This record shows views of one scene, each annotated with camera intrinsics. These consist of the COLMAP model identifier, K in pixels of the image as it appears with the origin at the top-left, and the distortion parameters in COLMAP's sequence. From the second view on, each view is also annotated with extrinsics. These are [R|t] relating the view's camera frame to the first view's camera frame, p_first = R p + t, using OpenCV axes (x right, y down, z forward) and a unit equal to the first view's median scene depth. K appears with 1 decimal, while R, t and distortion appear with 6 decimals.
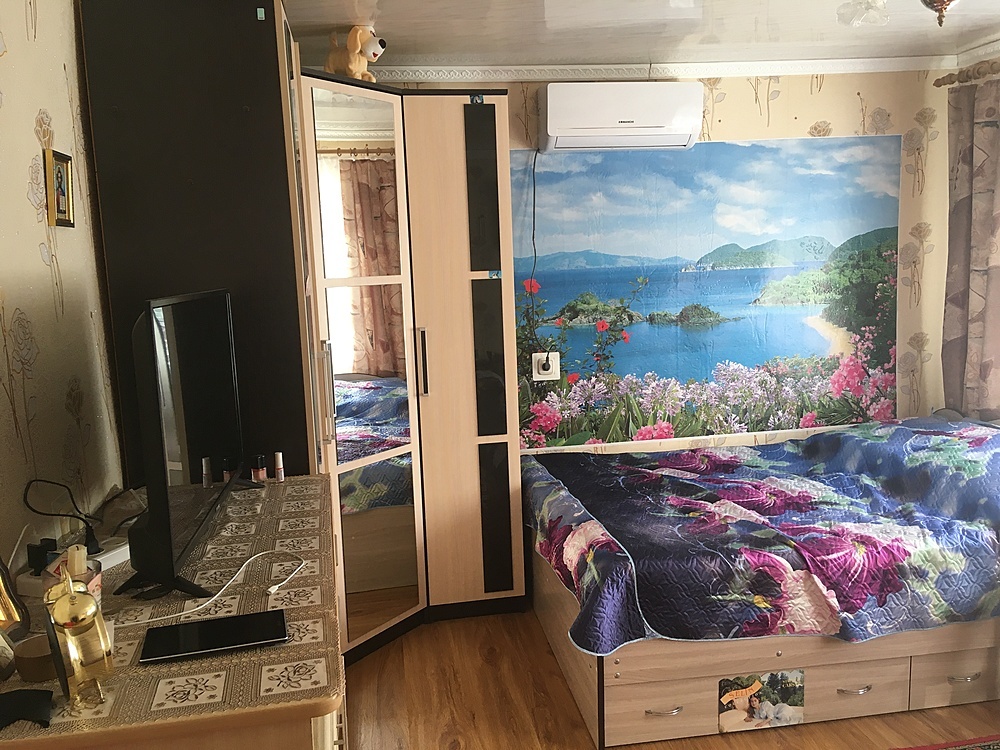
lens RADIAL K [[845.8, 0, 502.9], [0, 845.8, 375.4], [0, 0, 1]] dist [0.113069, -0.170148]
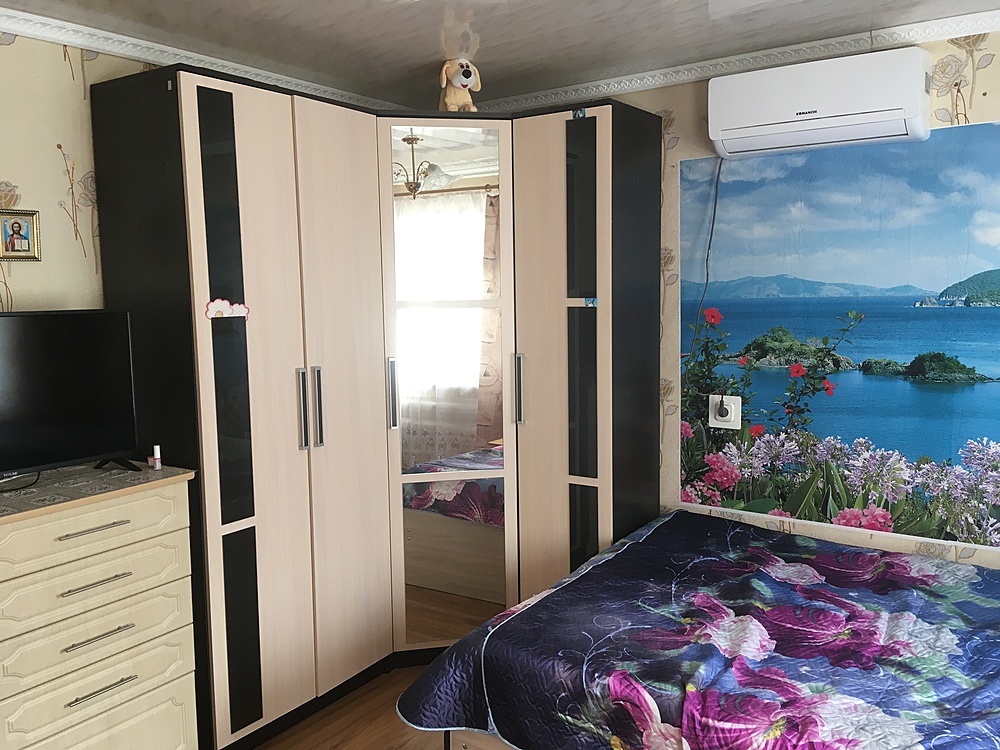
lens RADIAL K [[845.8, 0, 499.8], [0, 845.8, 375.4], [0, 0, 1]] dist [0.113069, -0.170148]
pose [[0.715499, 0.099591, -0.691479, 0.502917], [-0.105134, 0.993864, 0.034357, -0.055435], [0.690658, 0.048115, 0.721579, 0.249056]]
